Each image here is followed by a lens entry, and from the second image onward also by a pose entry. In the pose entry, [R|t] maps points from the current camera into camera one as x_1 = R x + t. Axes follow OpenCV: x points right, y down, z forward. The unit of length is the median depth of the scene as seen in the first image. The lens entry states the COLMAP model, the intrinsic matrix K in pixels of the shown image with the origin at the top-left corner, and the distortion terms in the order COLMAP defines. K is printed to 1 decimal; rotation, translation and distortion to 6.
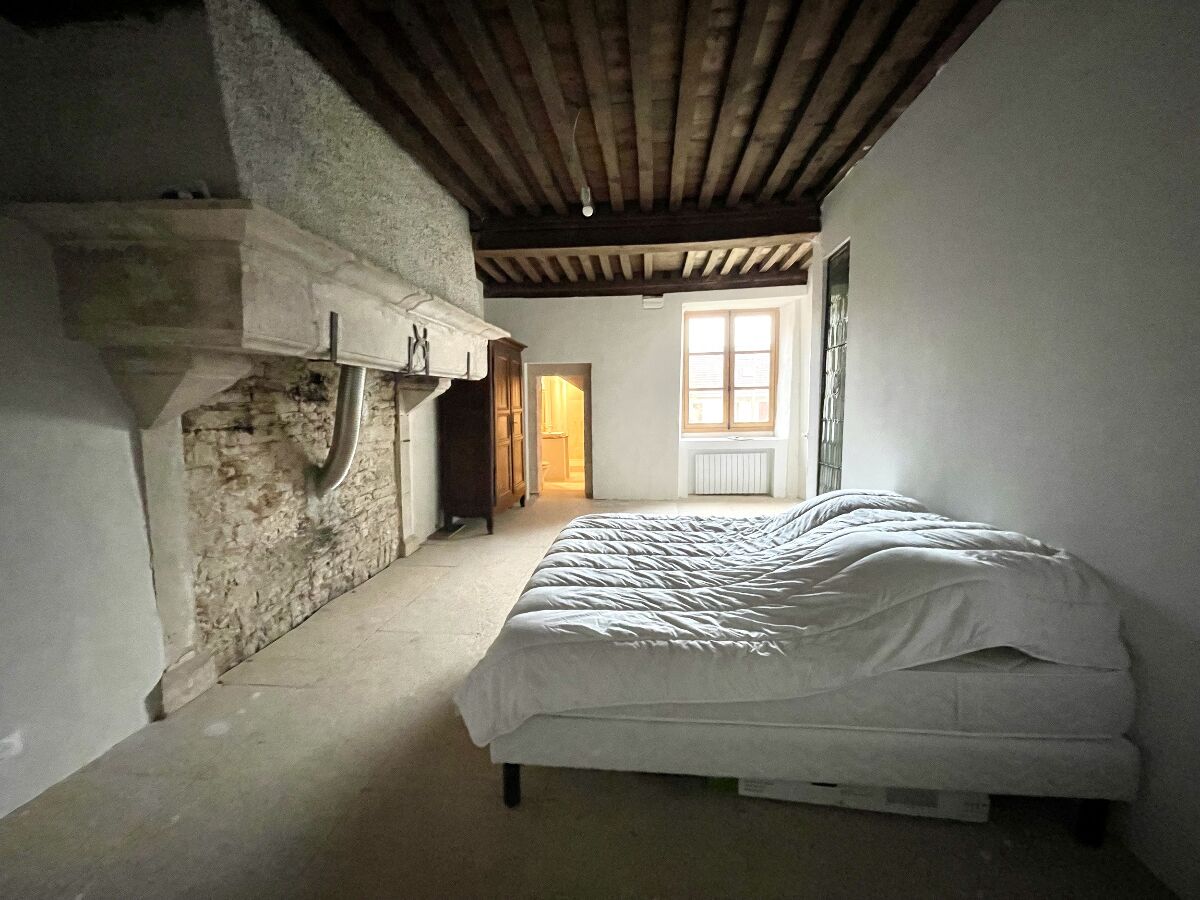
lens RADIAL K [[477.9, 0, 603.4], [0, 477.9, 445.3], [0, 0, 1]] dist [-0.002927, -0.000058]
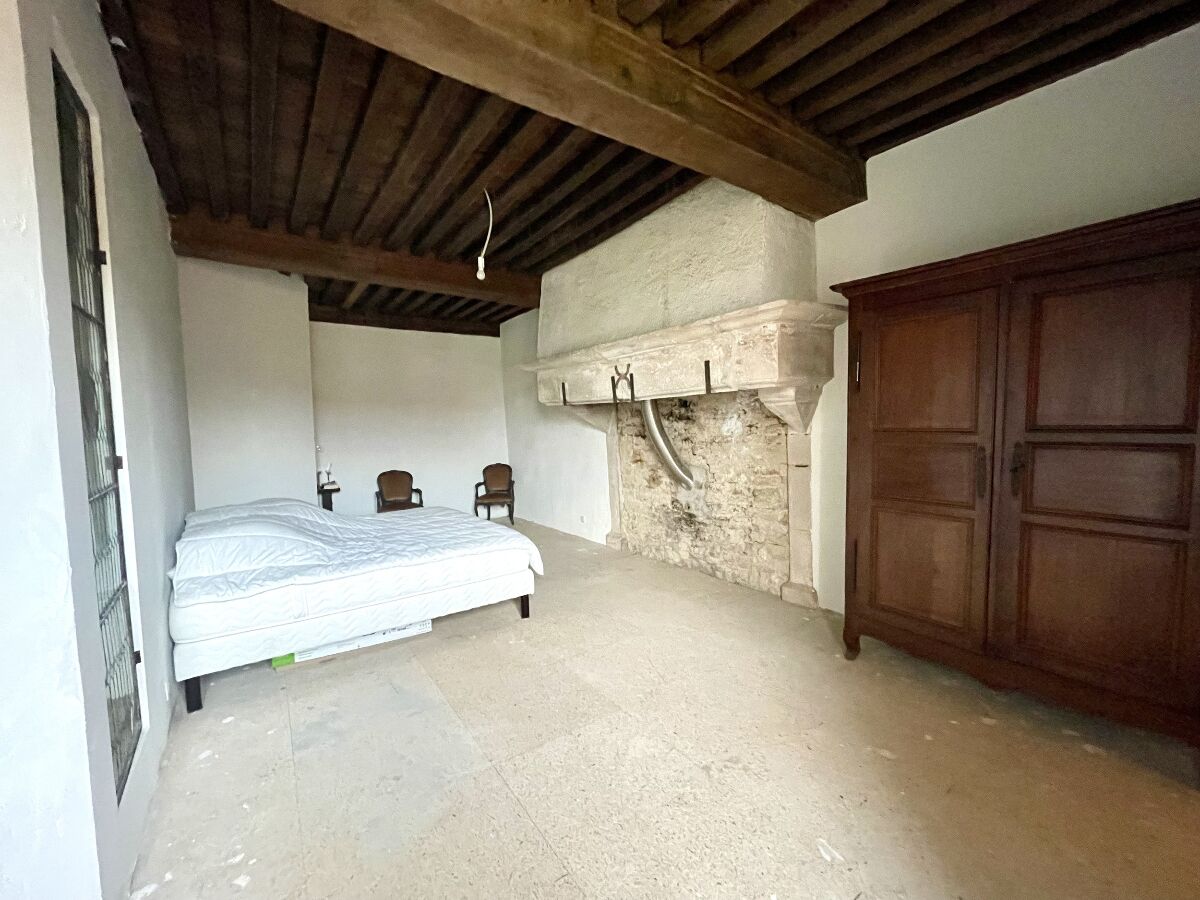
lens RADIAL K [[477.9, 0, 601.2], [0, 477.9, 455.5], [0, 0, 1]] dist [-0.002927, -0.000058]
pose [[-0.751049, 0.067718, -0.656765, 0.519255], [-0.029402, 0.990309, 0.135731, -0.177372], [0.659592, 0.121251, -0.741779, 1.934252]]
